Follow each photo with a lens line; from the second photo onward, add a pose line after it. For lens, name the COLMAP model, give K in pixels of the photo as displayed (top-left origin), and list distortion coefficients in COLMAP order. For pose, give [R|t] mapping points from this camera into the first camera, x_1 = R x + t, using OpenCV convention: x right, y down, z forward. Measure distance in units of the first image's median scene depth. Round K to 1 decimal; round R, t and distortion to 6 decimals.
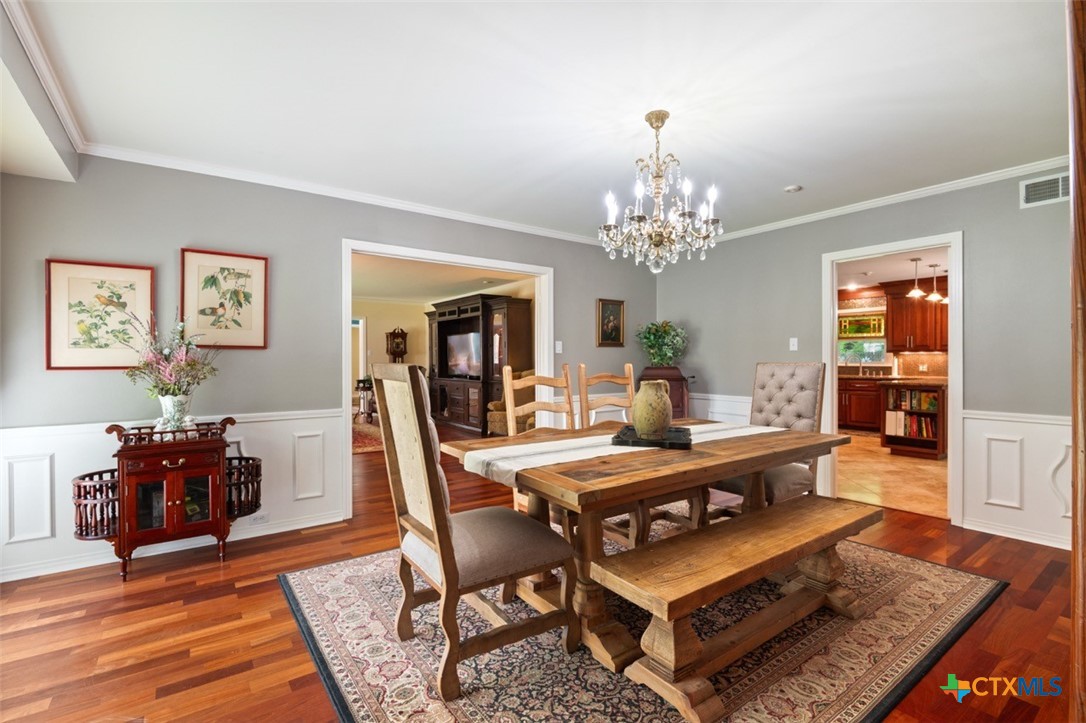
lens RADIAL K [[499.0, 0, 543.0], [0, 499.0, 363.2], [0, 0, 1]] dist [-0.005098, -0.003104]
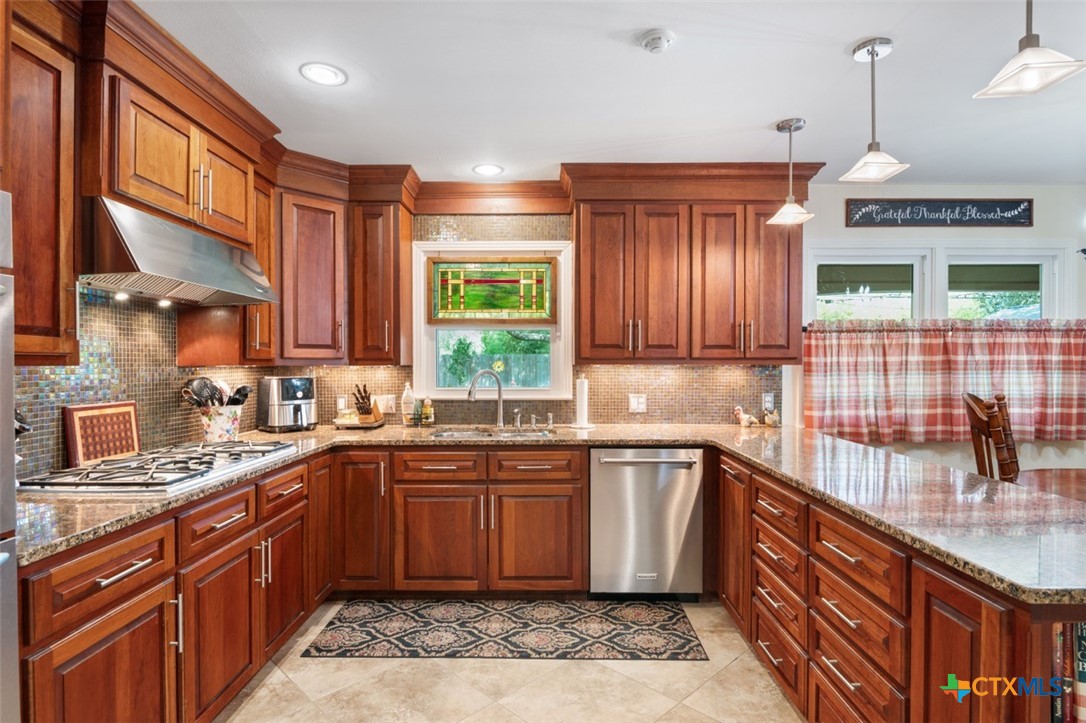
lens RADIAL K [[560.3, 0, 542.8], [0, 560.3, 366.5], [0, 0, 1]] dist [-0.006256, -0.005691]
pose [[0.599154, -0.004032, 0.800624, 0.351229], [0.003278, 0.999991, 0.002583, -0.020419], [-0.800627, 0.001077, 0.599162, 0.773651]]
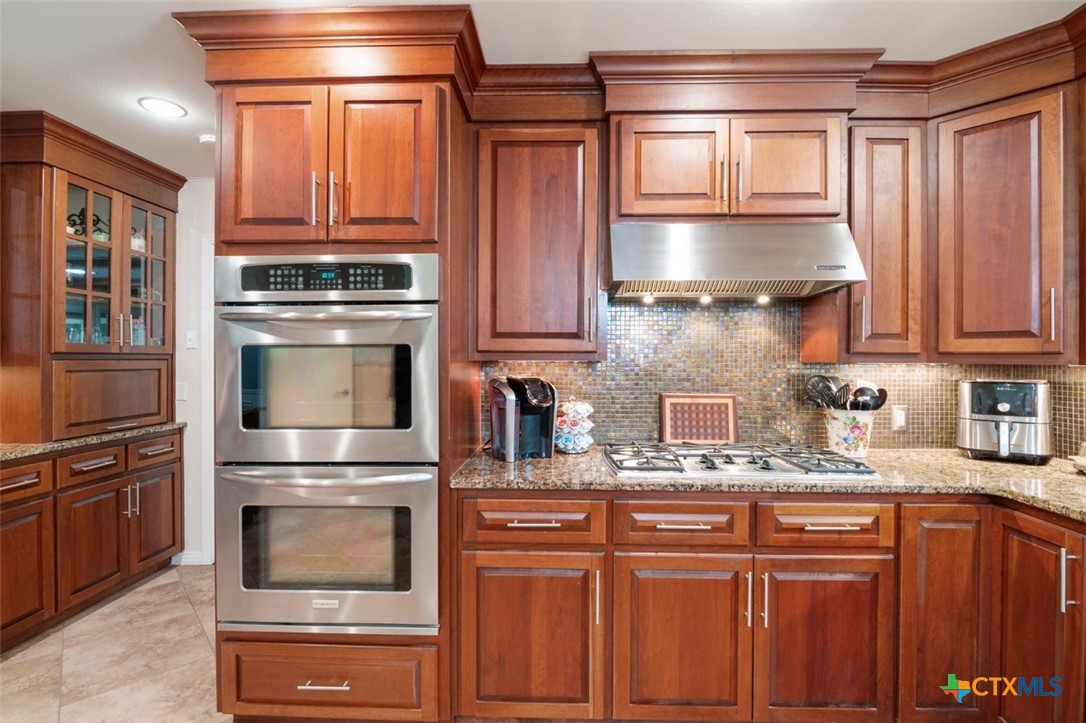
lens RADIAL K [[499.0, 0, 542.6], [0, 499.0, 356.6], [0, 0, 1]] dist [-0.005098, -0.003104]
pose [[0.788794, 0.003361, -0.614648, 0.541254], [-0.007129, 0.999968, -0.003681, -0.021593], [0.614616, 0.007285, 0.788793, 0.831350]]
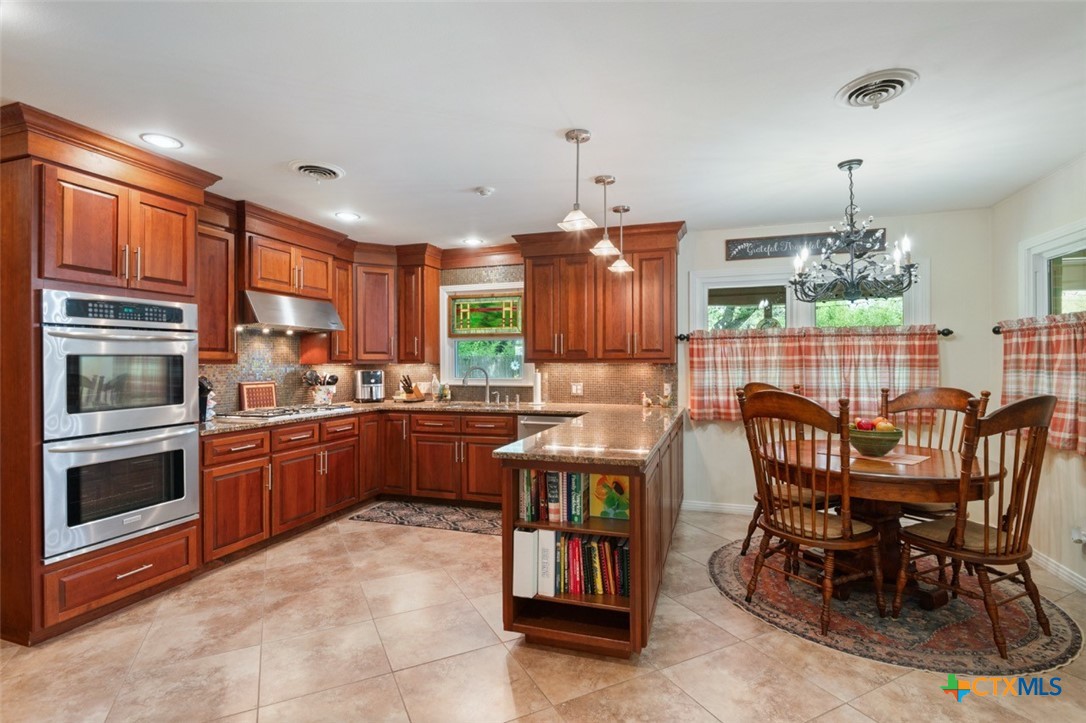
lens RADIAL K [[523.2, 0, 545.5], [0, 523.2, 360.9], [0, 0, 1]] dist [0.002852, -0.007591]
pose [[0.811489, -0.000134, 0.584367, 0.366033], [0.004587, 0.999971, -0.006139, -0.019371], [-0.584349, 0.007662, 0.811466, 0.509562]]
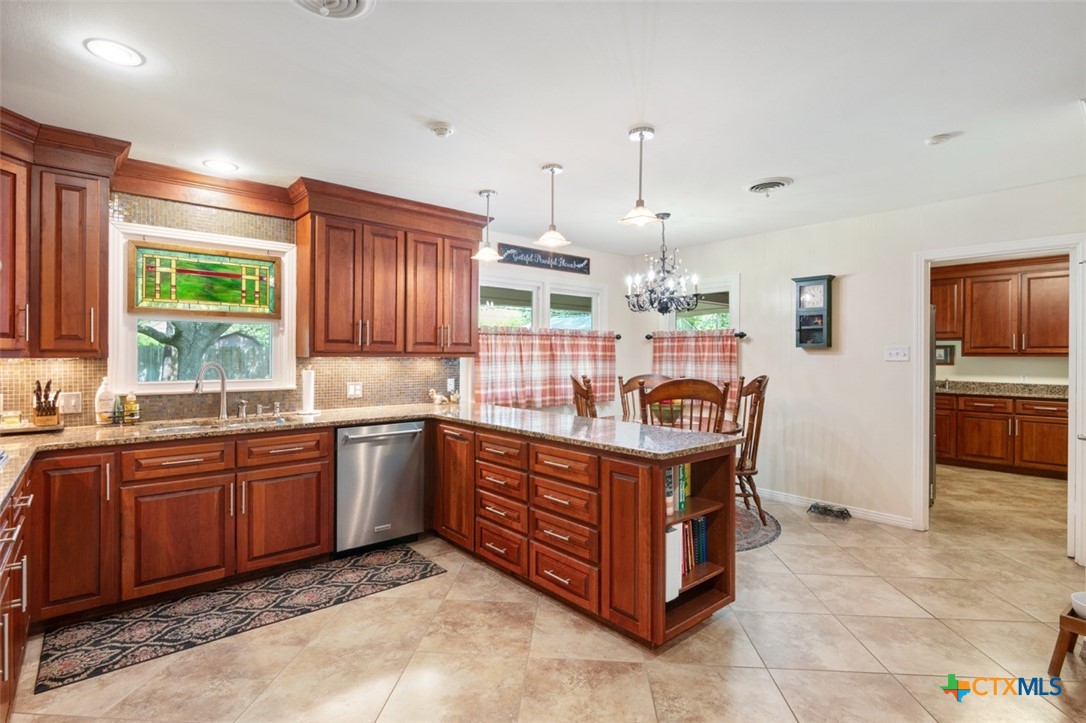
lens RADIAL K [[523.2, 0, 542.3], [0, 523.2, 353.4], [0, 0, 1]] dist [0.002852, -0.007591]
pose [[-0.076966, 0.006467, 0.997013, 0.251591], [0.002494, 0.999977, -0.006294, -0.020480], [-0.997031, 0.002003, -0.076981, 0.841328]]
